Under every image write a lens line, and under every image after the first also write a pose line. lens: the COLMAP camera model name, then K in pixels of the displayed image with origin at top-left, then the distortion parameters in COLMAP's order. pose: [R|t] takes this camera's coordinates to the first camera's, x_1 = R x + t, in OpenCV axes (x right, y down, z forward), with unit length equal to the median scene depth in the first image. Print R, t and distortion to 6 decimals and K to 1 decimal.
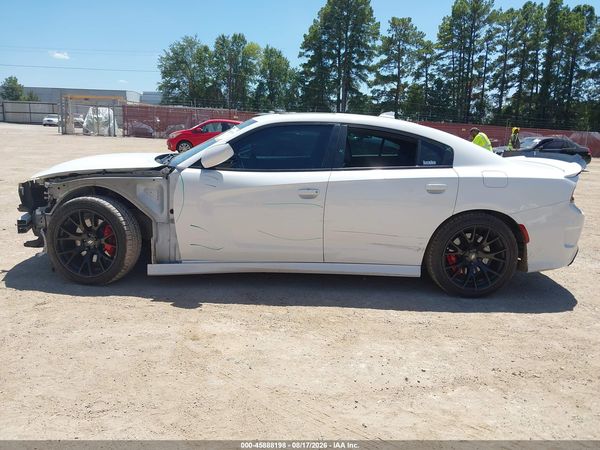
lens RADIAL K [[485.3, 0, 300.0], [0, 485.3, 225.0], [0, 0, 1]] dist [0.009088, 0.000778]
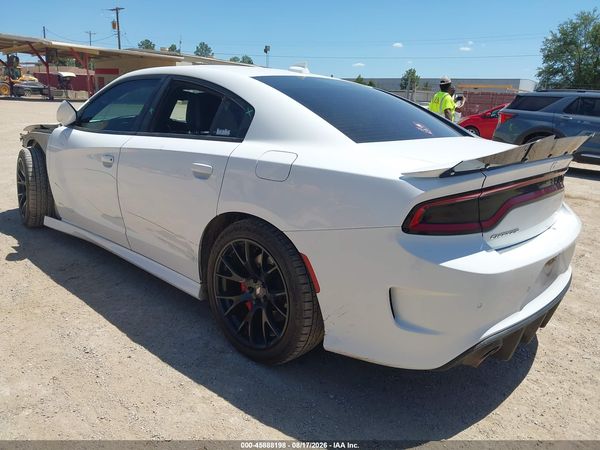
lens RADIAL K [[485.3, 0, 300.0], [0, 485.3, 225.0], [0, 0, 1]] dist [0.009088, 0.000778]
pose [[0.722240, 0.175324, -0.669052, 0.755838], [-0.162801, 0.983253, 0.081916, -0.071719], [0.672209, 0.049759, 0.738688, 0.562970]]
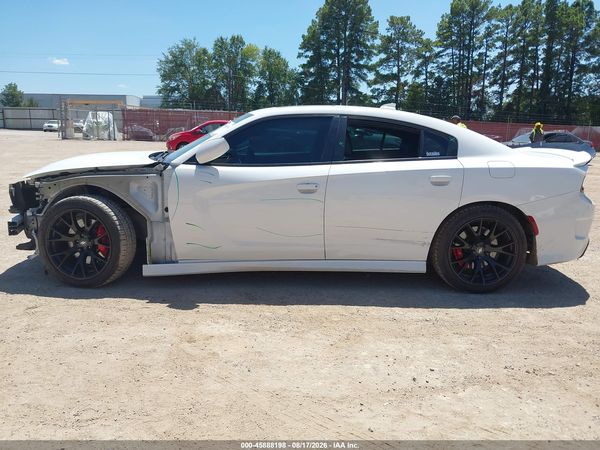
lens RADIAL K [[485.3, 0, 300.0], [0, 485.3, 225.0], [0, 0, 1]] dist [0.009088, 0.000778]
pose [[0.999803, -0.019261, -0.004883, 0.004668], [0.019249, 0.999812, -0.002494, 0.009601], [0.004931, 0.002400, 0.999985, 0.033984]]
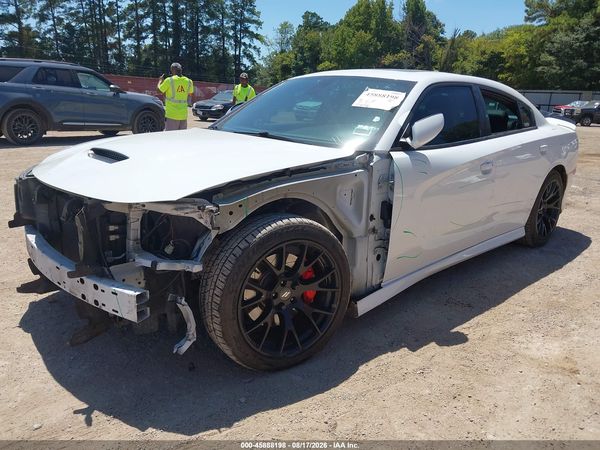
lens RADIAL K [[485.3, 0, 300.0], [0, 485.3, 225.0], [0, 0, 1]] dist [0.009088, 0.000778]
pose [[0.740341, -0.191033, 0.644516, -0.734761], [0.129863, 0.981354, 0.141700, -0.120083], [-0.659569, -0.021208, 0.751345, 0.524041]]
